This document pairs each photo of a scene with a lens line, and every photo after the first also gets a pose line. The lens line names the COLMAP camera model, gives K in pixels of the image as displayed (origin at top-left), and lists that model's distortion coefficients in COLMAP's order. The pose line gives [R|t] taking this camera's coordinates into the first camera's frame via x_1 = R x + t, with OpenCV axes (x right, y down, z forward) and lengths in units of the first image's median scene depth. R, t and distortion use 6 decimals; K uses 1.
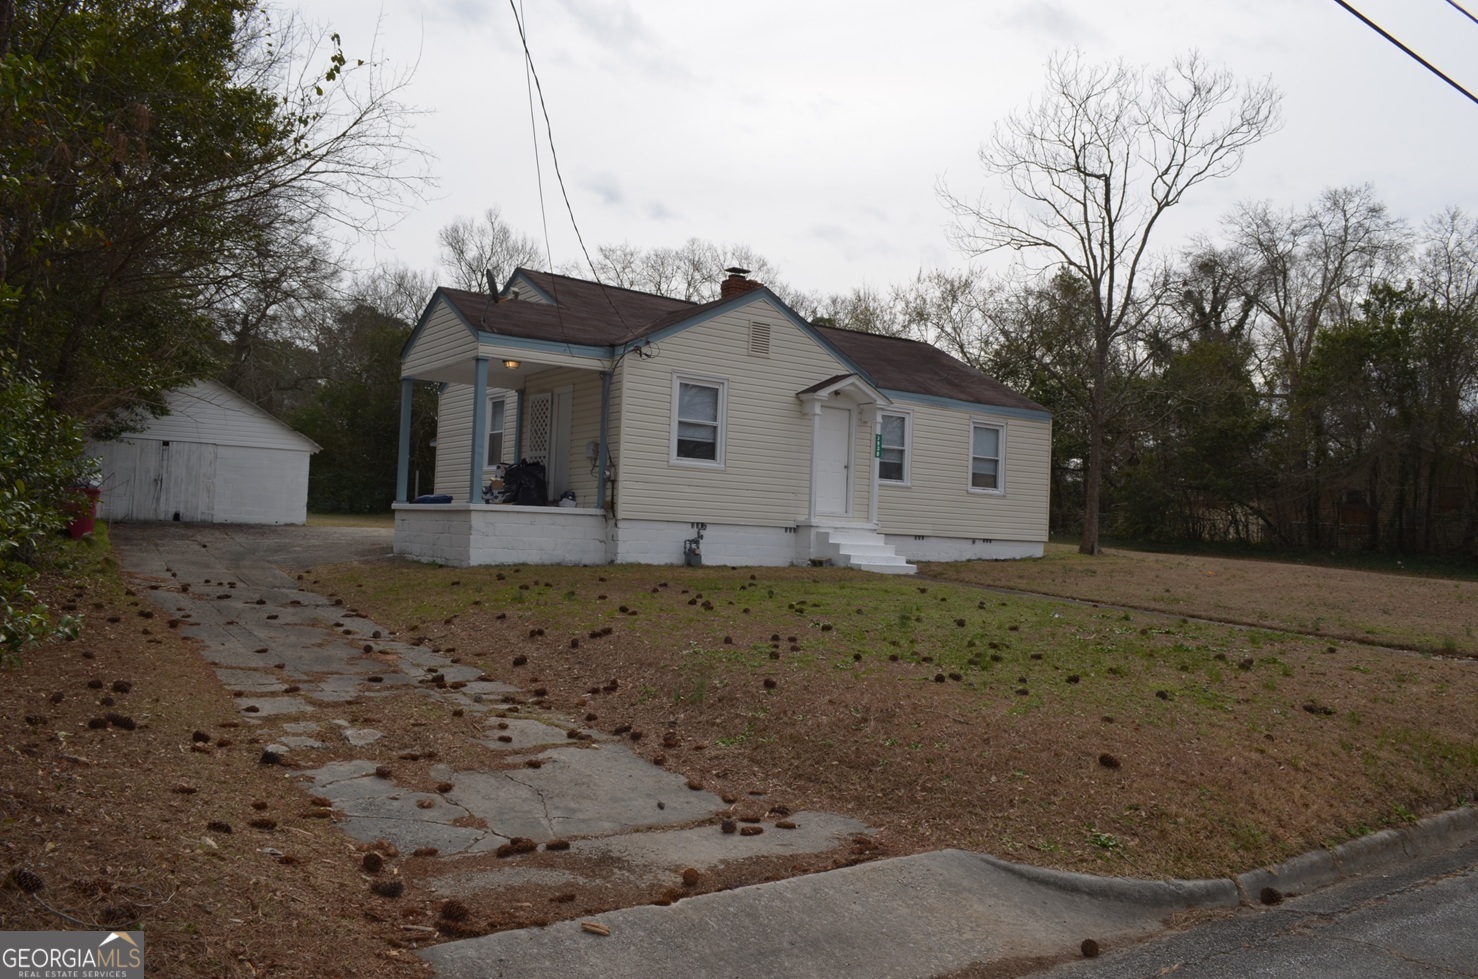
lens RADIAL K [[1143.6, 0, 740.6], [0, 1143.6, 490.4], [0, 0, 1]] dist [-0.015574, 0.008834]
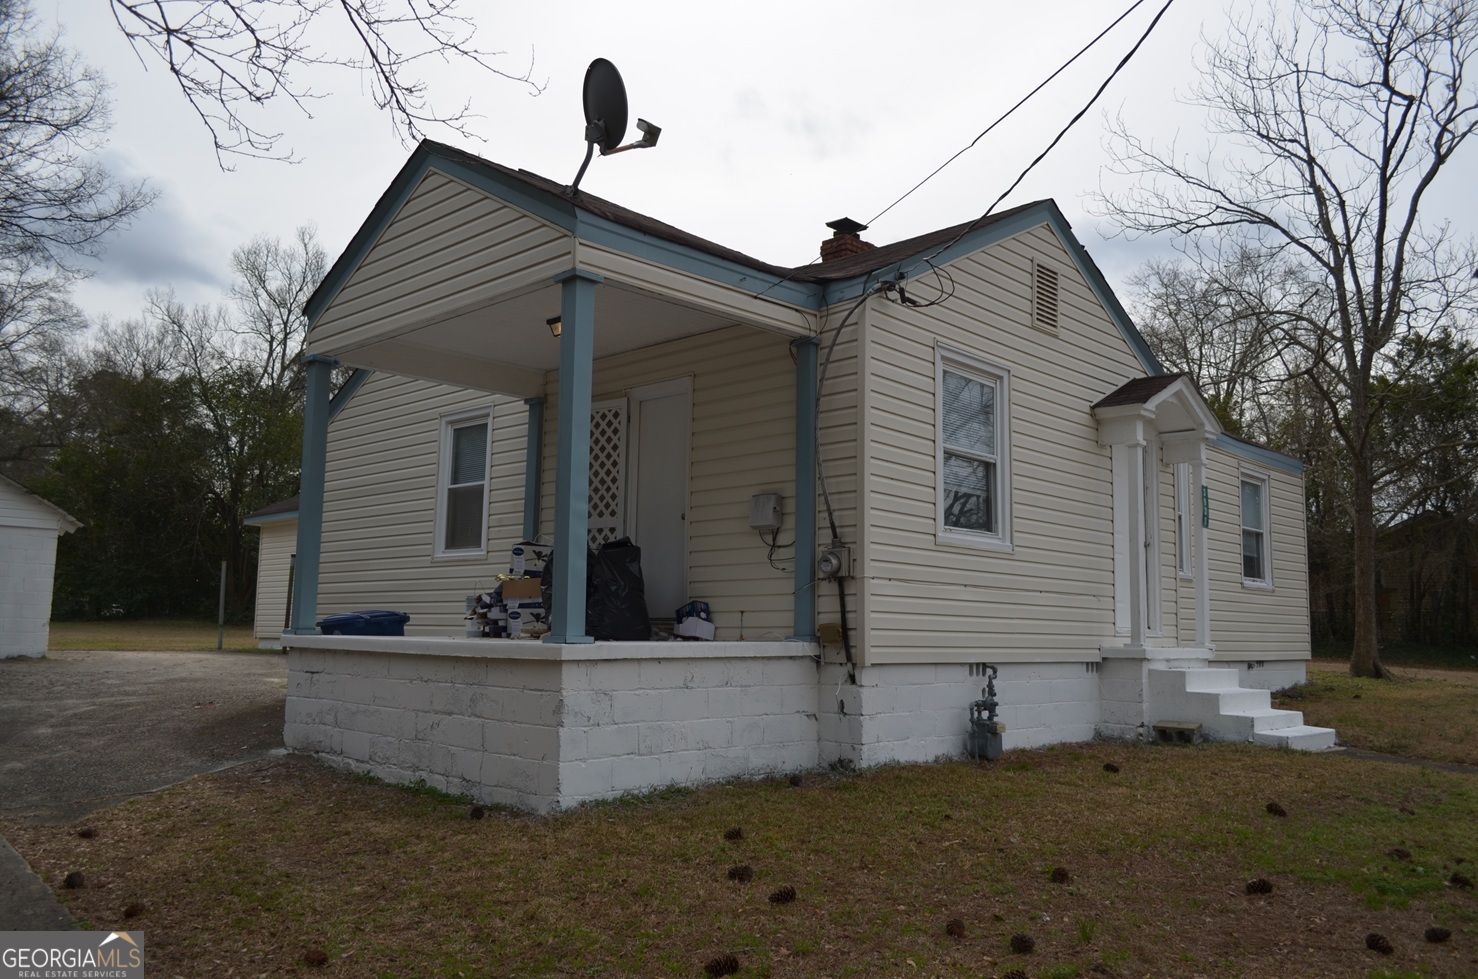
lens RADIAL K [[1143.6, 0, 738.4], [0, 1143.6, 487.1], [0, 0, 1]] dist [-0.015574, 0.008834]
pose [[0.980751, 0.001369, 0.195259, -0.223435], [0.013991, 0.996913, -0.077259, -0.009370], [-0.194762, 0.078504, 0.977704, 0.537801]]
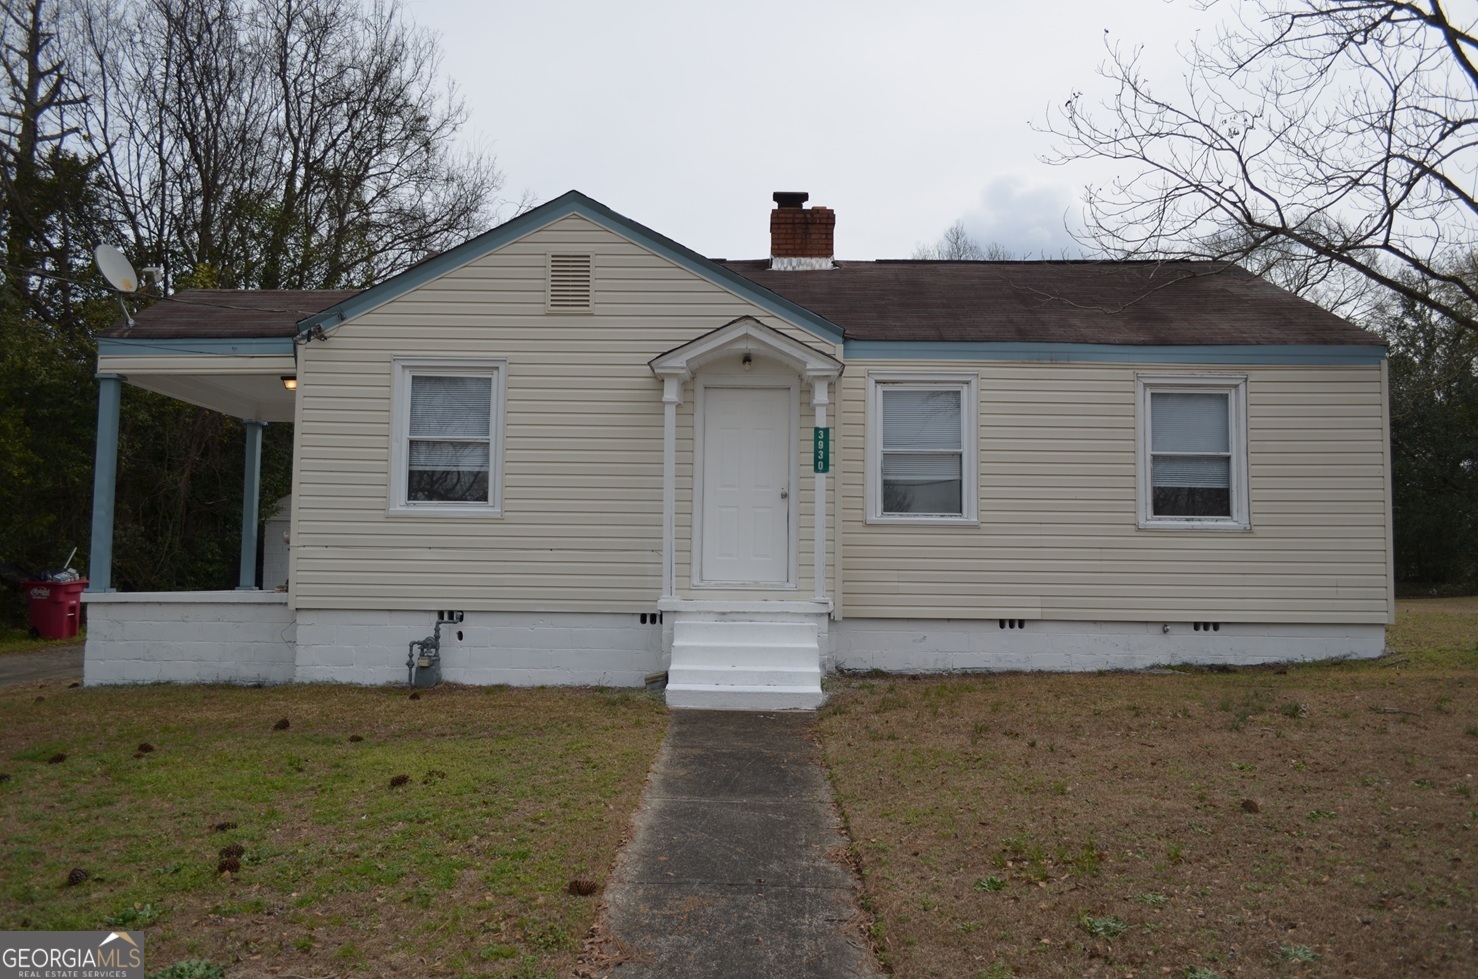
lens RADIAL K [[1143.6, 0, 741.0], [0, 1143.6, 494.5], [0, 0, 1]] dist [-0.015574, 0.008834]
pose [[0.807084, -0.081409, -0.584798, 0.416352], [0.046501, 0.996137, -0.074494, 0.019003], [0.588603, 0.032929, 0.807751, 0.604193]]
